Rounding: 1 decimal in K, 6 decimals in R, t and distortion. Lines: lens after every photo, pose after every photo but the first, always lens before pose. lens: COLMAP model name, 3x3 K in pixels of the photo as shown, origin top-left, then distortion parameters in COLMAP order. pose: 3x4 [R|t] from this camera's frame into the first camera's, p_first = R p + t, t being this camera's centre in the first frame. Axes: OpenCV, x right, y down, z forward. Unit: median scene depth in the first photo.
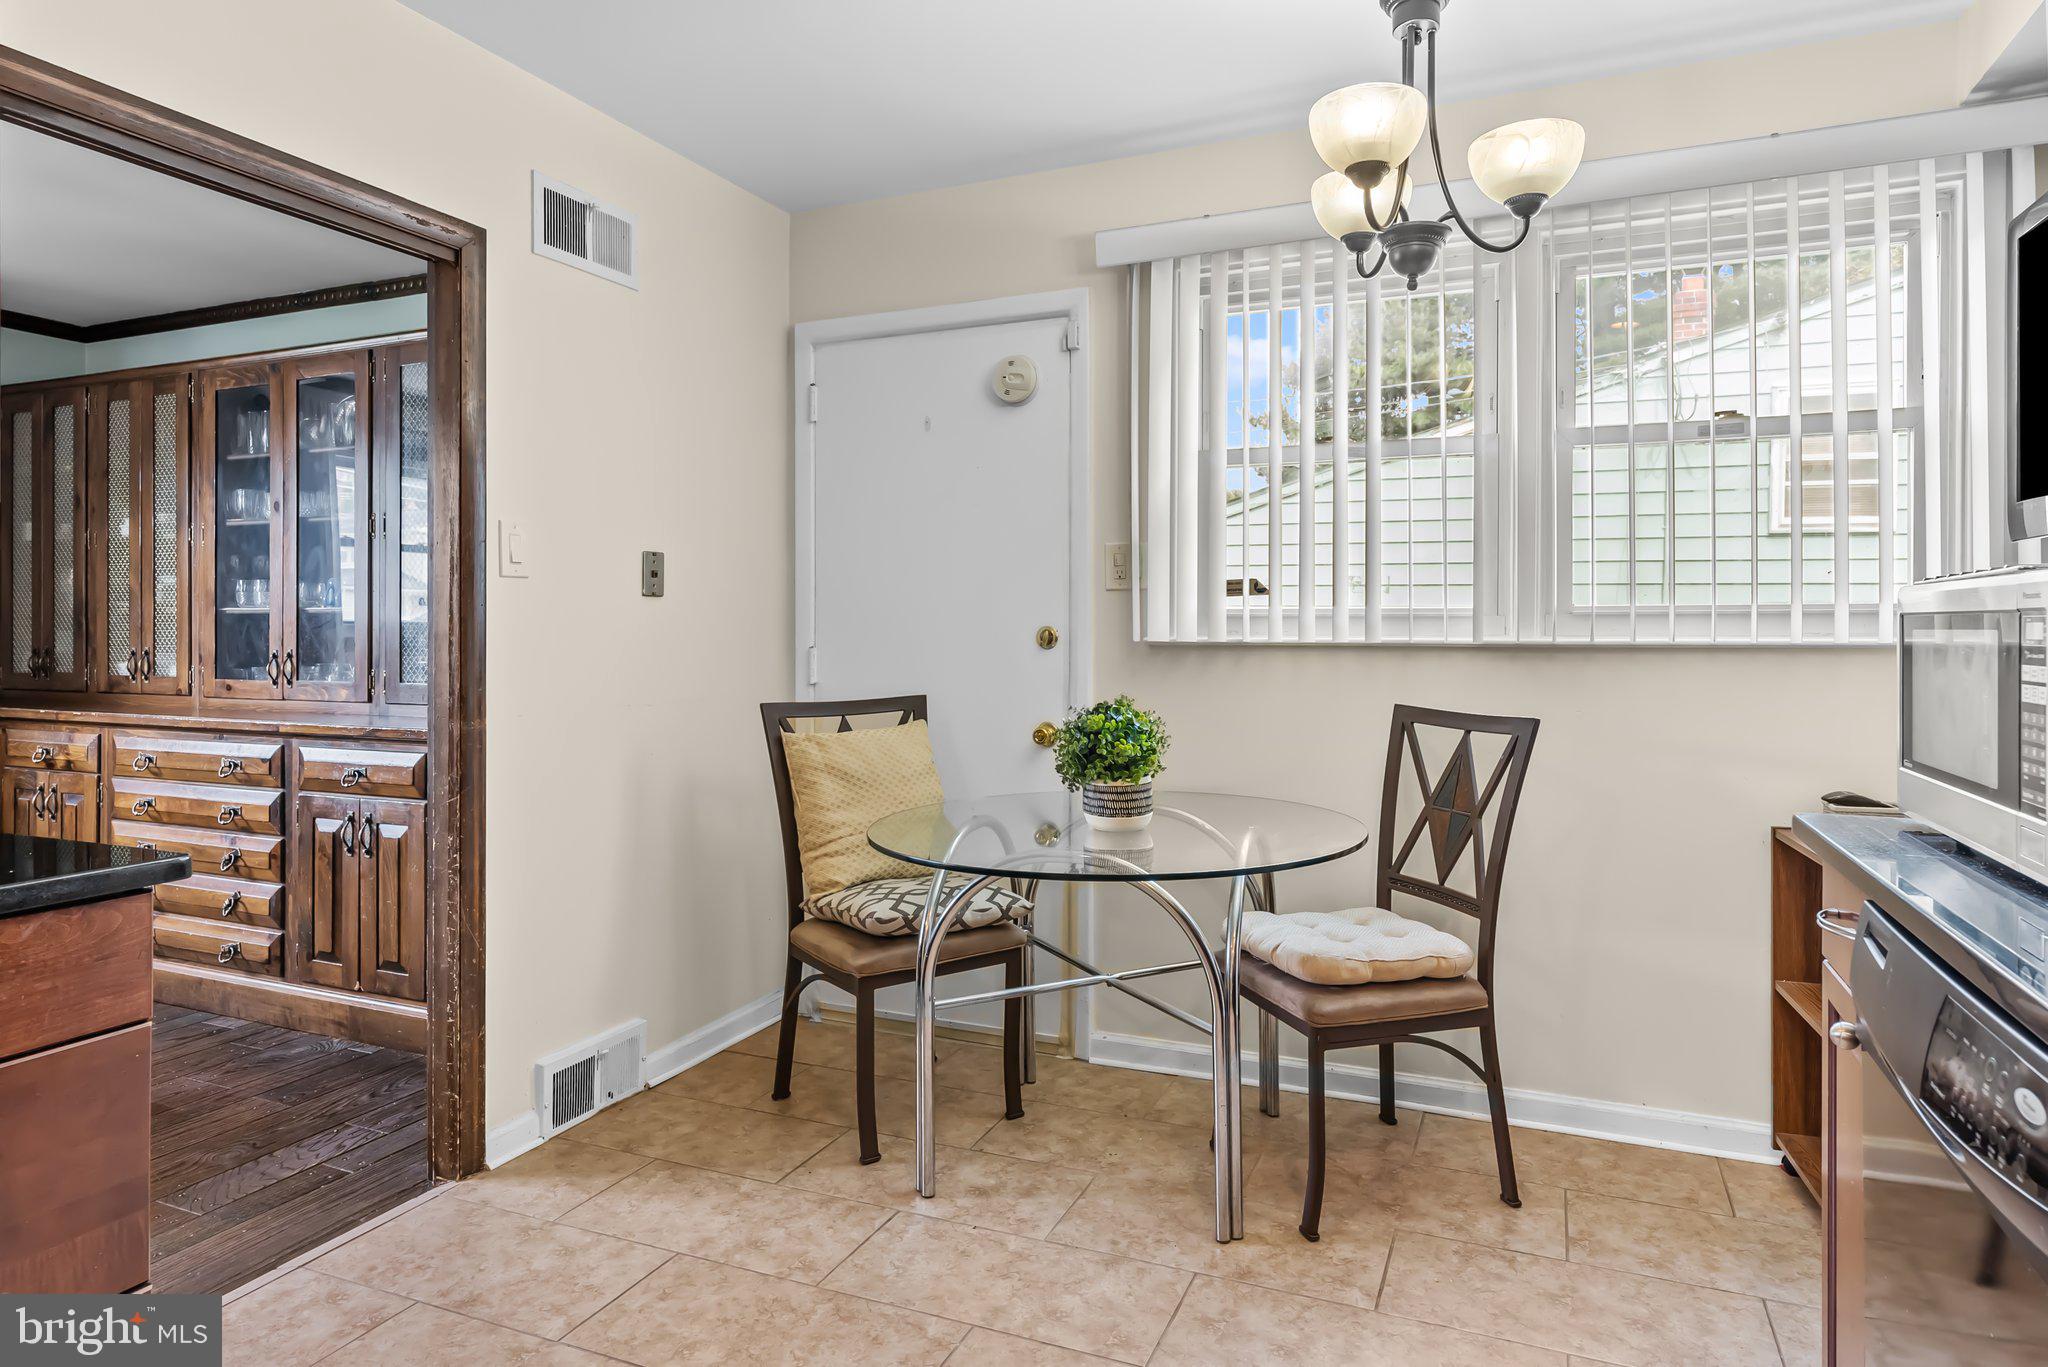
lens RADIAL K [[1219.7, 0, 1012.0], [0, 1219.7, 632.3], [0, 0, 1]] dist [-0.005196, 0.000959]
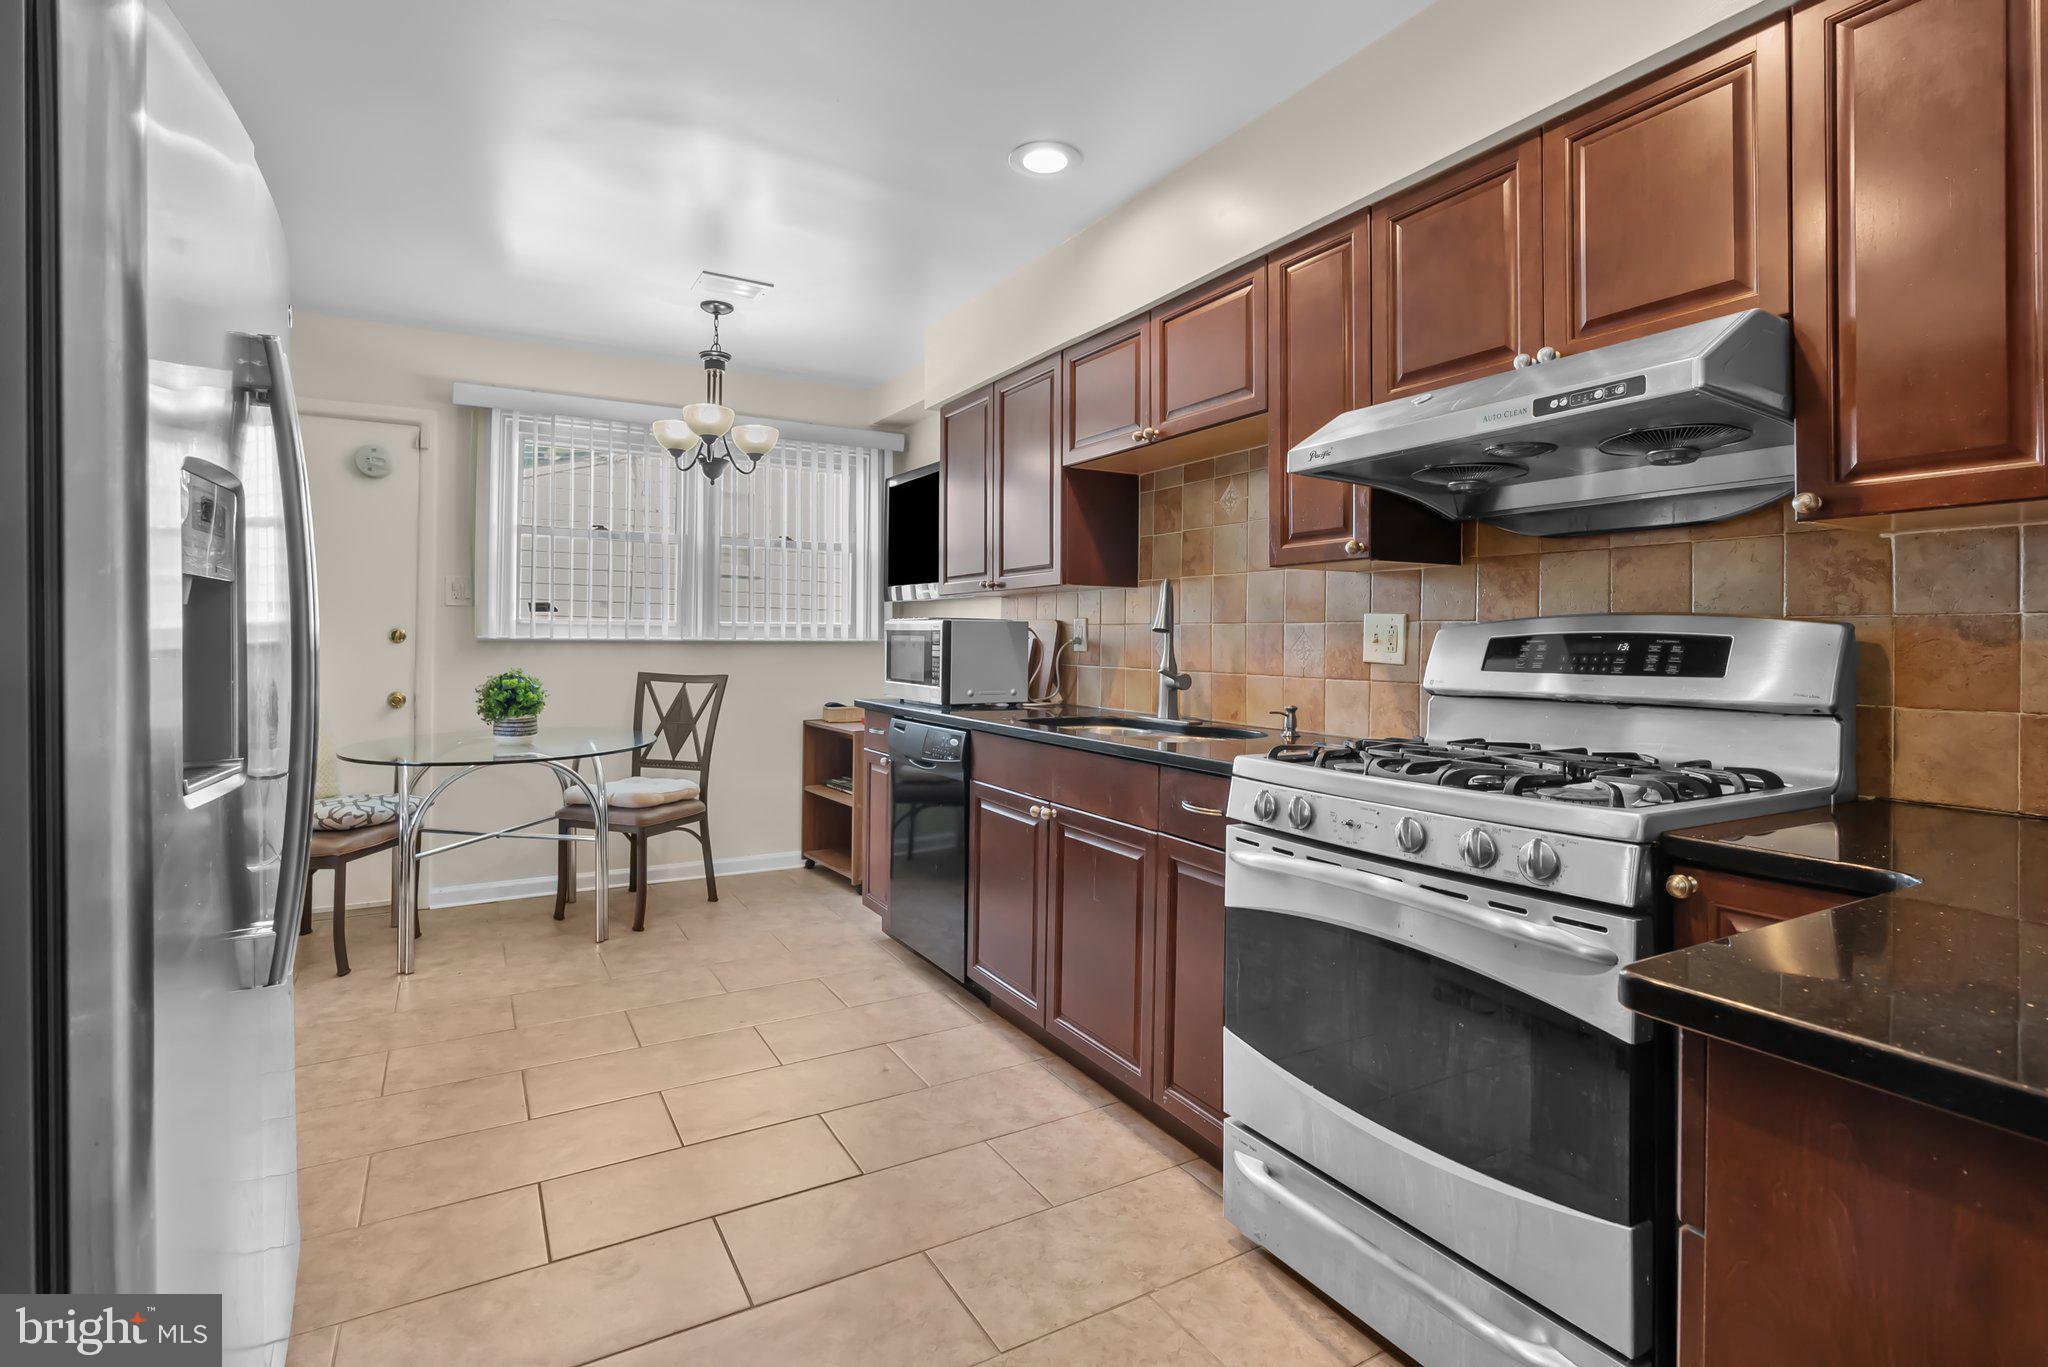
lens RADIAL K [[992.1, 0, 1024.8], [0, 992.1, 639.7], [0, 0, 1]] dist [0.000376, 0.000017]
pose [[0.593364, 0.004286, 0.804923, -0.646353], [-0.010614, 0.999941, 0.002500, -0.001443], [-0.804864, -0.010027, 0.593374, -0.455704]]
